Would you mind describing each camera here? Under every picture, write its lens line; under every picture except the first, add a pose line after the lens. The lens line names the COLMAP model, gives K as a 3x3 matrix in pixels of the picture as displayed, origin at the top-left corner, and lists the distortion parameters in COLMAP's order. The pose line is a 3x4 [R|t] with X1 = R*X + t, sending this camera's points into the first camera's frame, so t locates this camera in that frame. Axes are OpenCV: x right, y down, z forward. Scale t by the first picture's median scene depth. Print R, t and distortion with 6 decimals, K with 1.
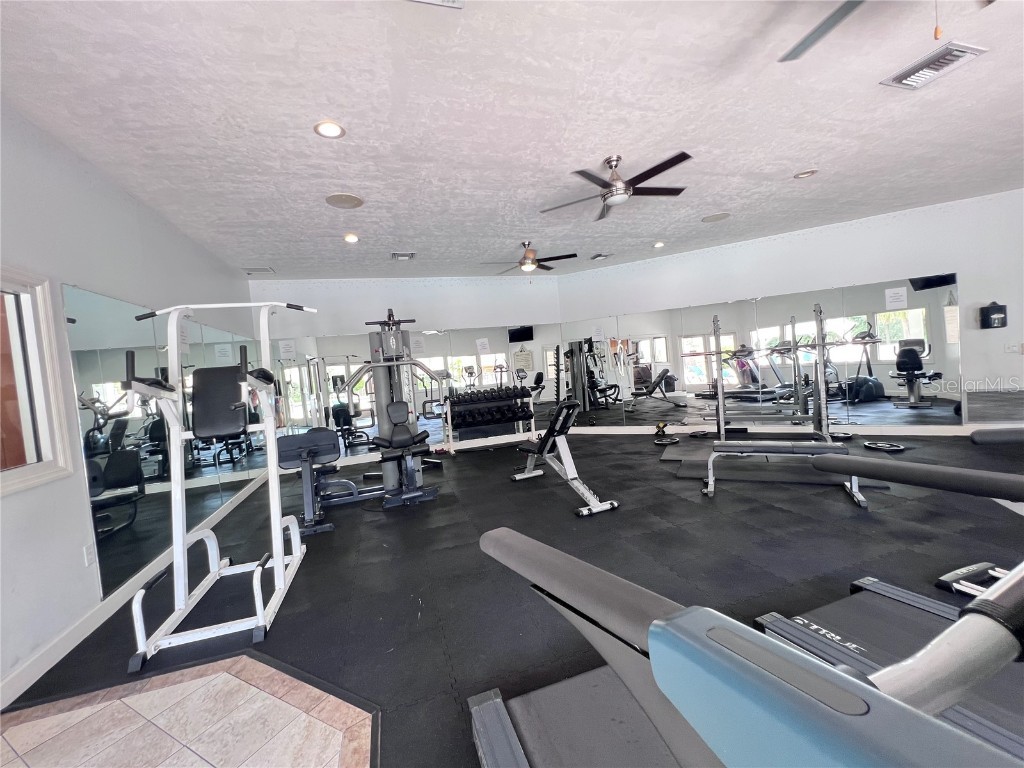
lens RADIAL K [[410.9, 0, 512.0], [0, 410.9, 384.0], [0, 0, 1]] dist [-0.000536, 0.000179]
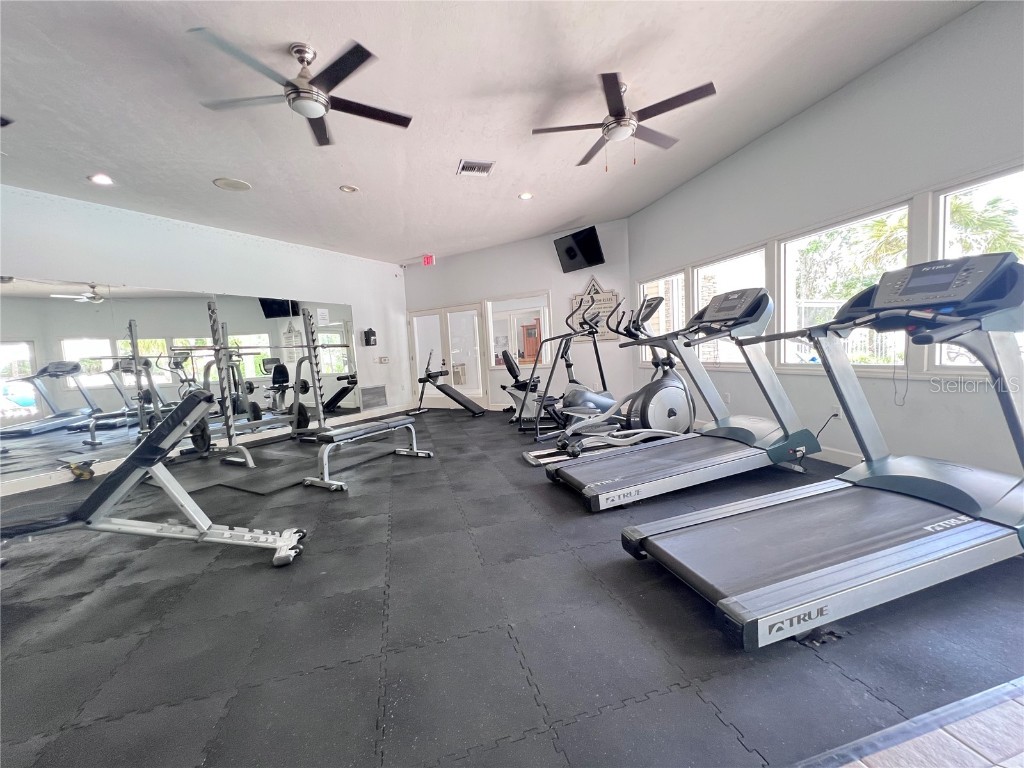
lens RADIAL K [[410.9, 0, 512.0], [0, 410.9, 384.0], [0, 0, 1]] dist [-0.000536, 0.000179]
pose [[0.043441, -0.001577, 0.999055, -0.380150], [0.096349, 0.995344, -0.002618, 0.070152], [-0.994399, 0.096372, 0.043391, 0.514424]]
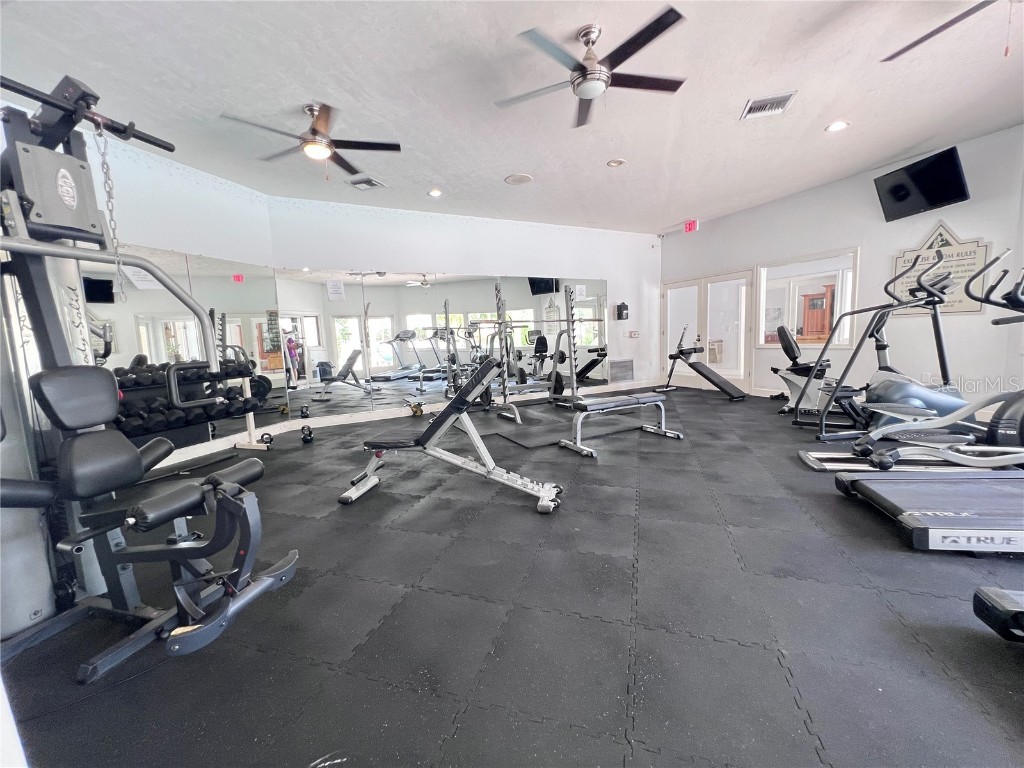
lens RADIAL K [[410.8, 0, 512.0], [0, 410.8, 384.0], [0, 0, 1]] dist [-0.001198, -0.000094]
pose [[0.579211, -0.035920, 0.814386, -0.382339], [0.027622, 0.999320, 0.024432, 0.065186], [-0.814709, 0.008344, 0.579809, 0.538027]]
